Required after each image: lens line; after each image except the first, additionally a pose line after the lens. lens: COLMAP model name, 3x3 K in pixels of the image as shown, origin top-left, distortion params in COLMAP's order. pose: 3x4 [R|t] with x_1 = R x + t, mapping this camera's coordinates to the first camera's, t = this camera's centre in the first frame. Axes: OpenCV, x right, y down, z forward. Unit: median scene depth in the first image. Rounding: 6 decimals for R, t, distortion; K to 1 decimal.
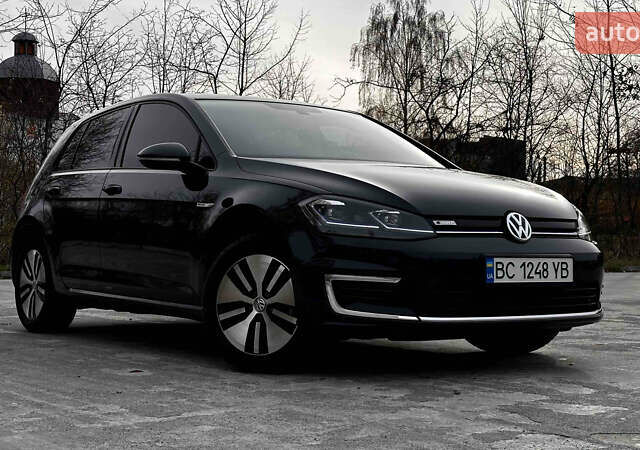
lens RADIAL K [[1112.3, 0, 320.0], [0, 1112.3, 225.0], [0, 0, 1]] dist [0.160000, -0.106068]
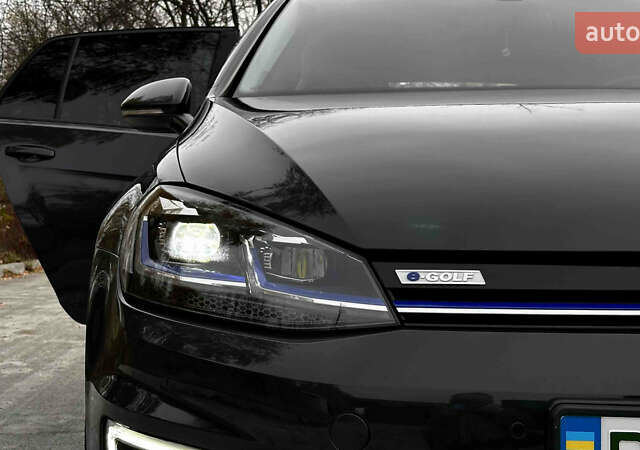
lens RADIAL K [[1112.3, 0, 320.0], [0, 1112.3, 225.0], [0, 0, 1]] dist [0.160000, -0.106068]
pose [[0.824368, 0.004592, -0.566035, 0.240569], [0.012648, 0.999568, 0.026530, -0.022632], [0.565913, -0.029029, 0.823954, 0.713339]]
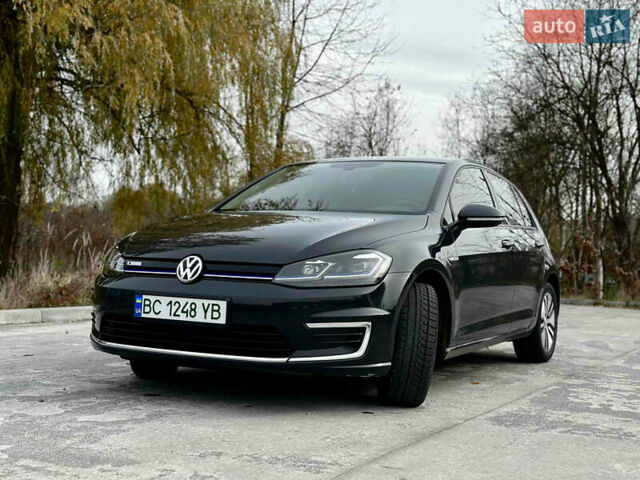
lens RADIAL K [[888.2, 0, 320.0], [0, 888.2, 240.0], [0, 0, 1]] dist [0.150414, -0.133336]
pose [[0.455301, -0.004969, -0.890324, 1.004218], [-0.021508, 0.999631, -0.016577, -0.014632], [0.890078, 0.026697, 0.455026, 0.713401]]
